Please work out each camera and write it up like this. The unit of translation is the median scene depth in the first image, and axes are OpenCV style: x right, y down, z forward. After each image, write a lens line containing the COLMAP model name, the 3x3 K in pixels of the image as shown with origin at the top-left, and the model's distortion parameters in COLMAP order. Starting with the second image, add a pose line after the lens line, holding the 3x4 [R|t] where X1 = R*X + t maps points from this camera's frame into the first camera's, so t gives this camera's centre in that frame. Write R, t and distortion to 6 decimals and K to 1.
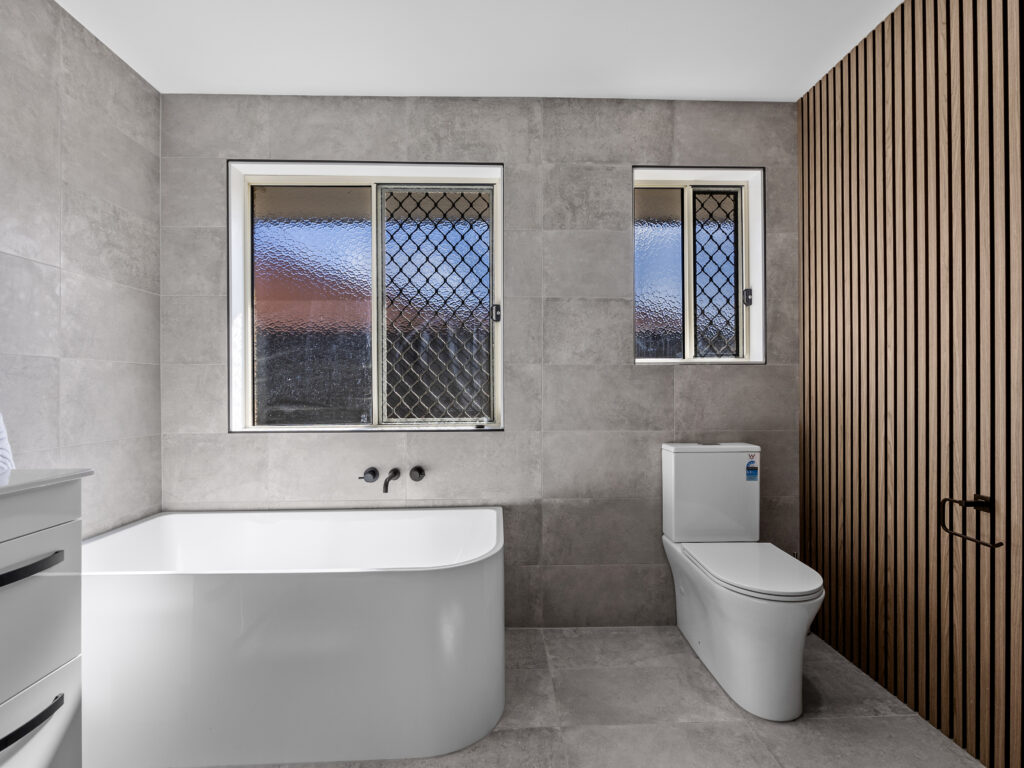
lens RADIAL K [[460.2, 0, 508.7], [0, 460.2, 386.8], [0, 0, 1]] dist [-0.003326, -0.000146]
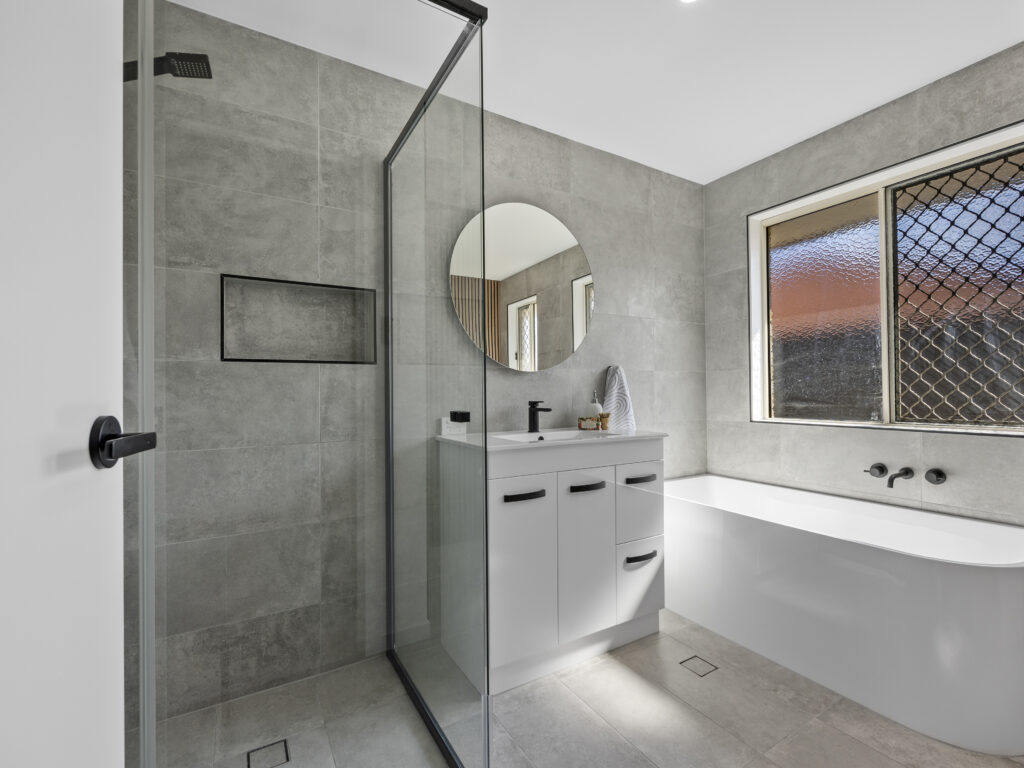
lens RADIAL K [[460.2, 0, 508.7], [0, 460.2, 386.8], [0, 0, 1]] dist [-0.003326, -0.000146]
pose [[0.473821, -0.005878, -0.880602, 0.224520], [0.008237, 0.999964, -0.002243, -0.002892], [0.880583, -0.006191, 0.473852, -0.235783]]
